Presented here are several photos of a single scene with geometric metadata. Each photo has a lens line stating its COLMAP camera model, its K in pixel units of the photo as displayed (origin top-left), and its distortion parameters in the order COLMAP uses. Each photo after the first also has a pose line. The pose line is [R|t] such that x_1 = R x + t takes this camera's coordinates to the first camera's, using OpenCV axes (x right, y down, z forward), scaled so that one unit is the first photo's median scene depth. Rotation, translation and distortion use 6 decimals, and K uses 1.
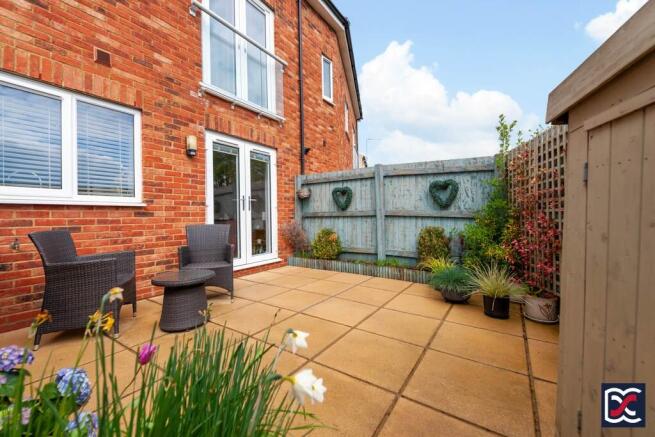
lens RADIAL K [[264.9, 0, 322.4], [0, 264.9, 218.4], [0, 0, 1]] dist [0.010295, -0.000017]
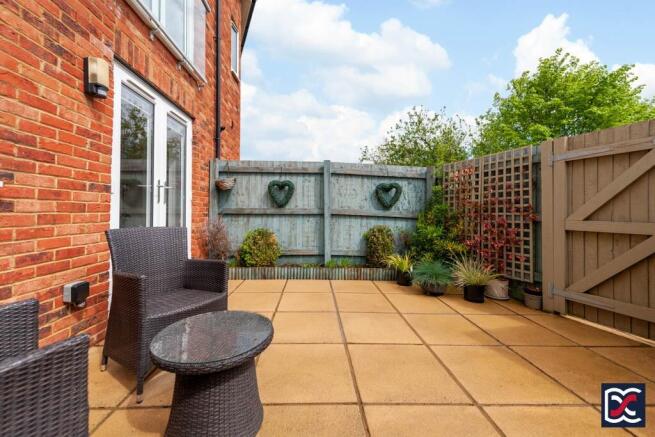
lens RADIAL K [[260.3, 0, 337.4], [0, 260.3, 212.7], [0, 0, 1]] dist [0.000558, -0.000236]
pose [[0.807475, 0.019492, 0.589580, -0.324656], [-0.013941, 0.999805, -0.013961, -0.004737], [-0.589737, 0.003054, 0.807589, 0.242091]]
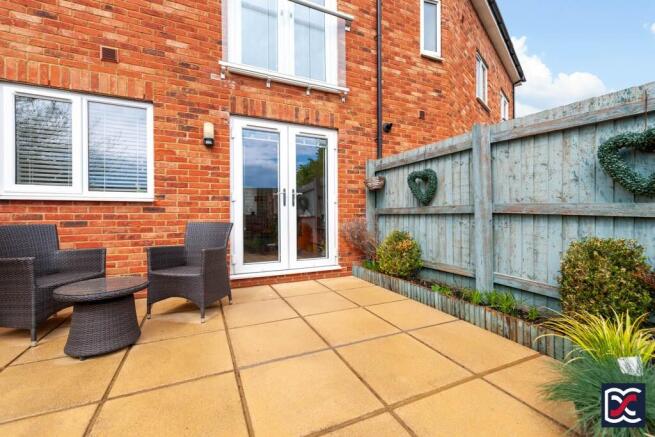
lens RADIAL K [[263.1, 0, 307.9], [0, 263.1, 217.9], [0, 0, 1]] dist [0.009544, -0.000235]
pose [[0.844875, 0.017268, -0.534685, 0.219710], [-0.012852, 0.999846, 0.011984, -0.003722], [0.534810, -0.003253, 0.844966, 0.336525]]
